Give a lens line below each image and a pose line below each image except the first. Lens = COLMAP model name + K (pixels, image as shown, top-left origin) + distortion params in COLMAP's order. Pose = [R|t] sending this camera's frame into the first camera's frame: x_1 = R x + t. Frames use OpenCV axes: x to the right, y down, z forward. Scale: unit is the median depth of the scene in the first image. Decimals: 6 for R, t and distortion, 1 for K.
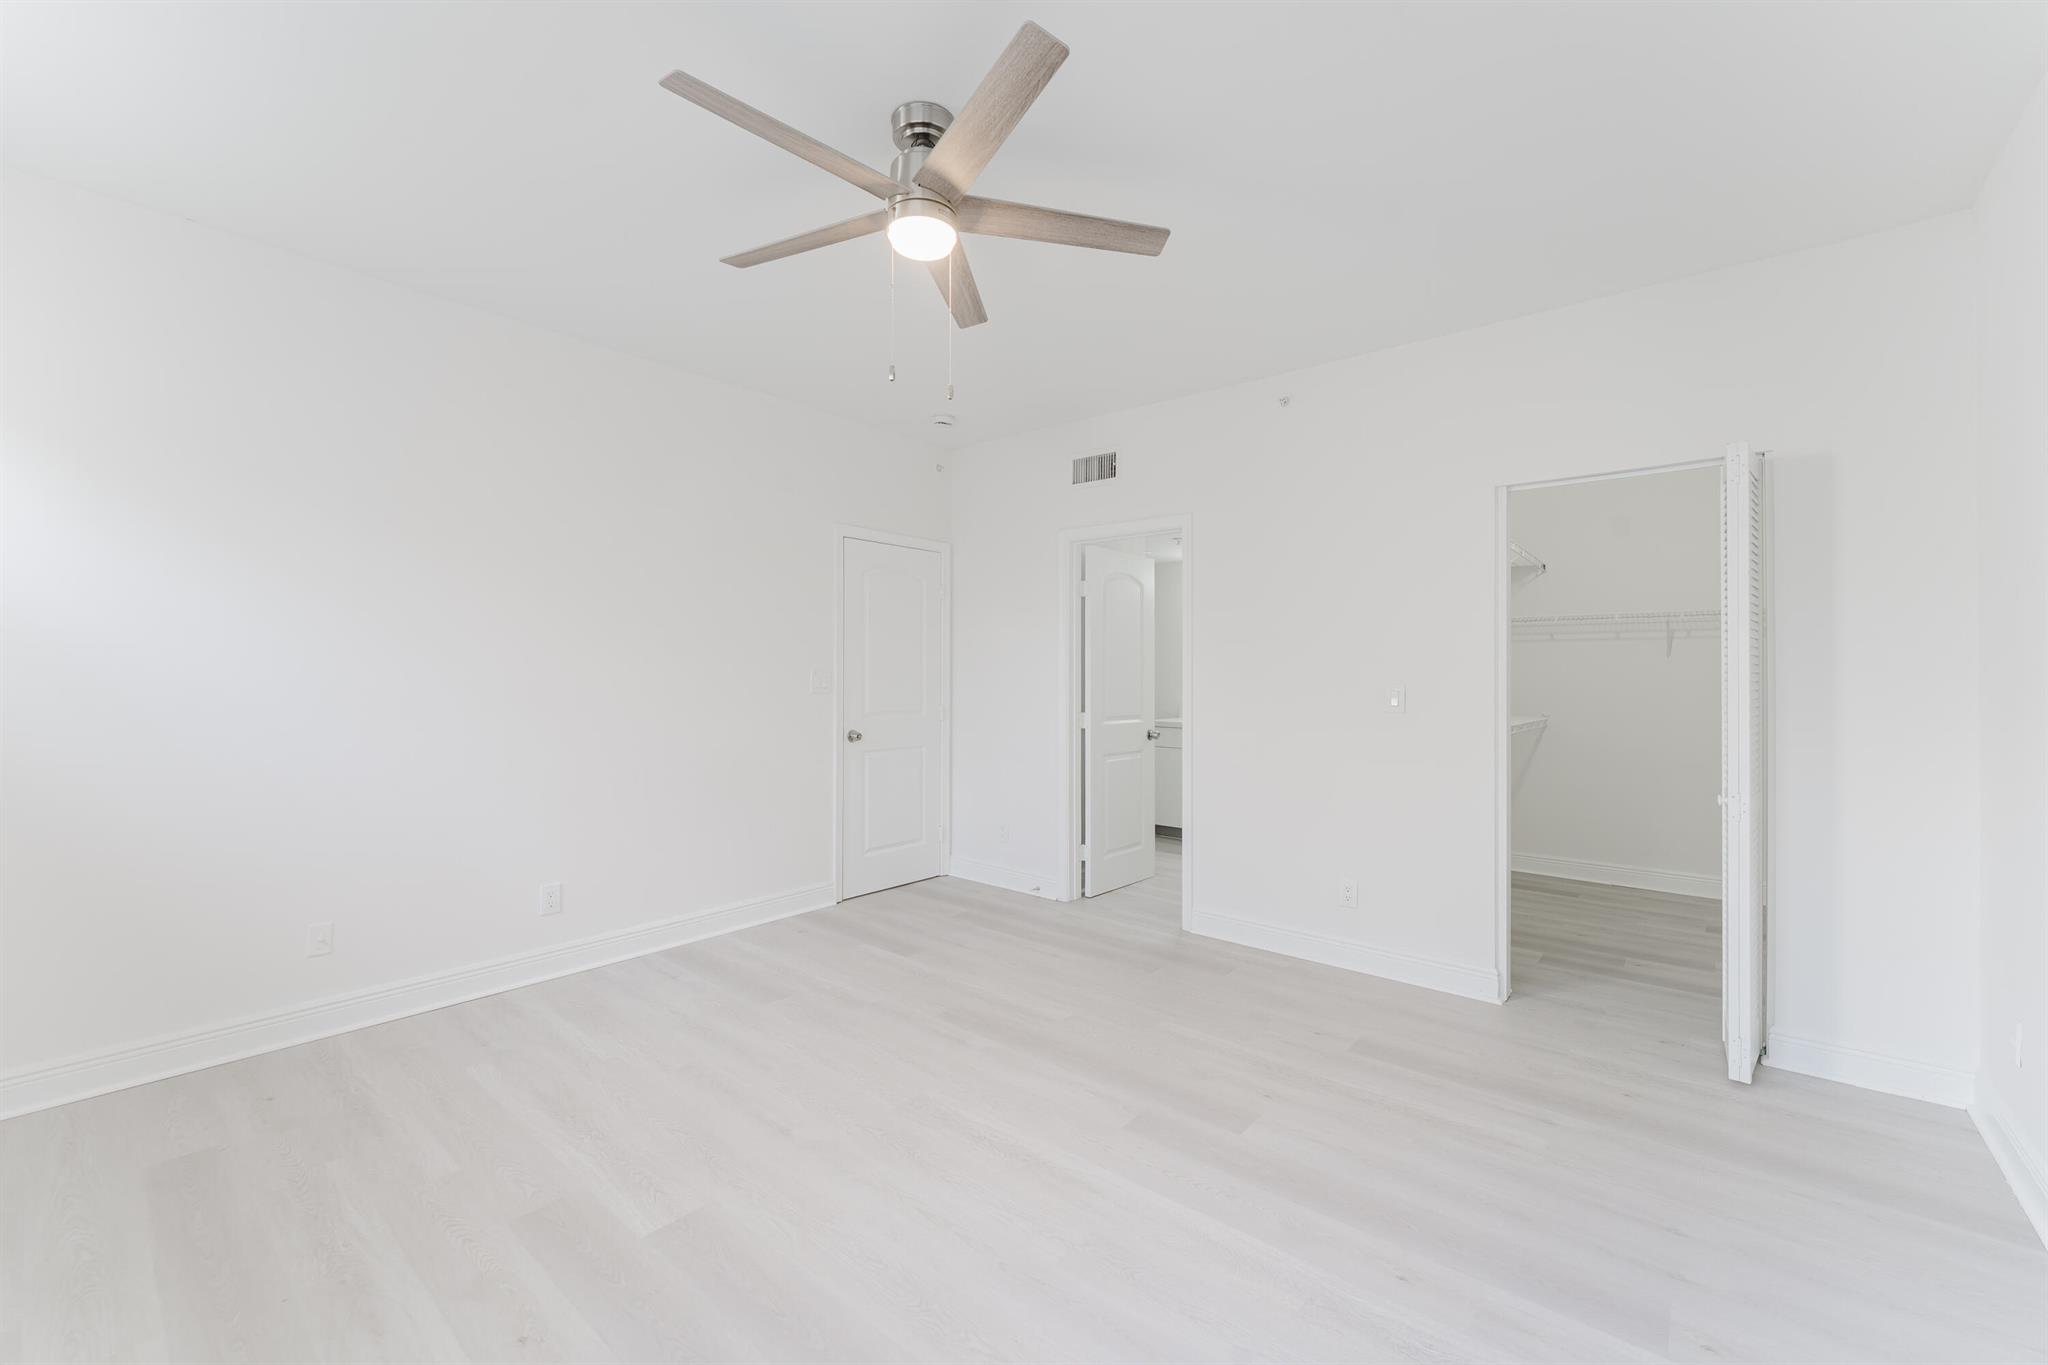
lens RADIAL K [[855.7, 0, 1007.8], [0, 855.7, 677.4], [0, 0, 1]] dist [-0.005719, -0.000444]
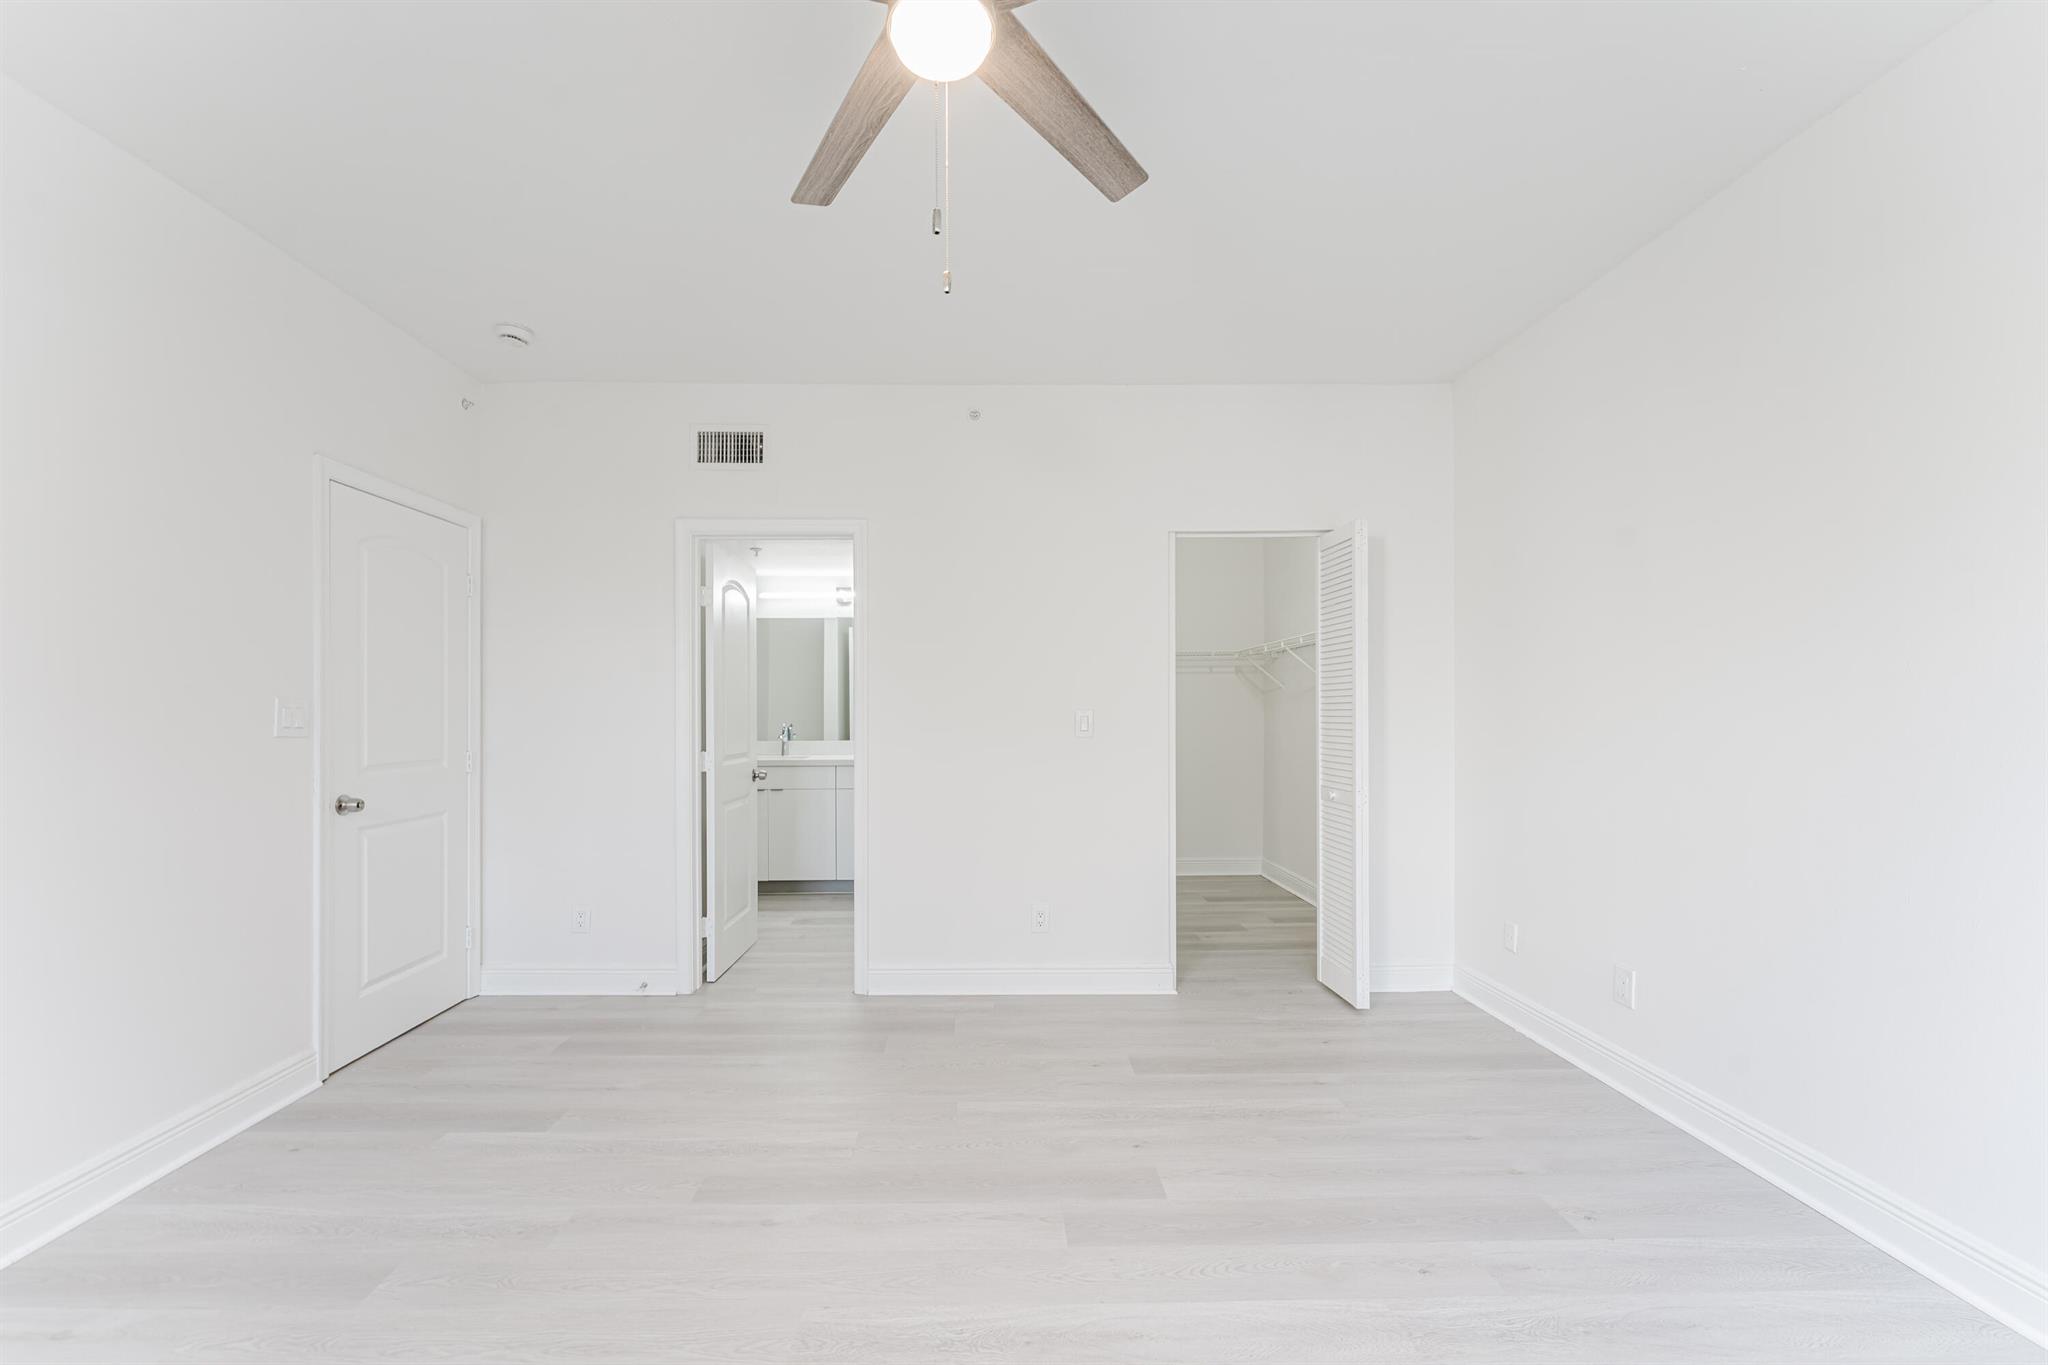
lens RADIAL K [[855.7, 0, 1010.1], [0, 855.7, 713.0], [0, 0, 1]] dist [-0.005719, -0.000444]
pose [[0.739760, -0.010106, 0.672795, -0.244582], [0.010542, 0.999939, 0.003429, 0.005287], [-0.672788, 0.004556, 0.739821, 0.227463]]
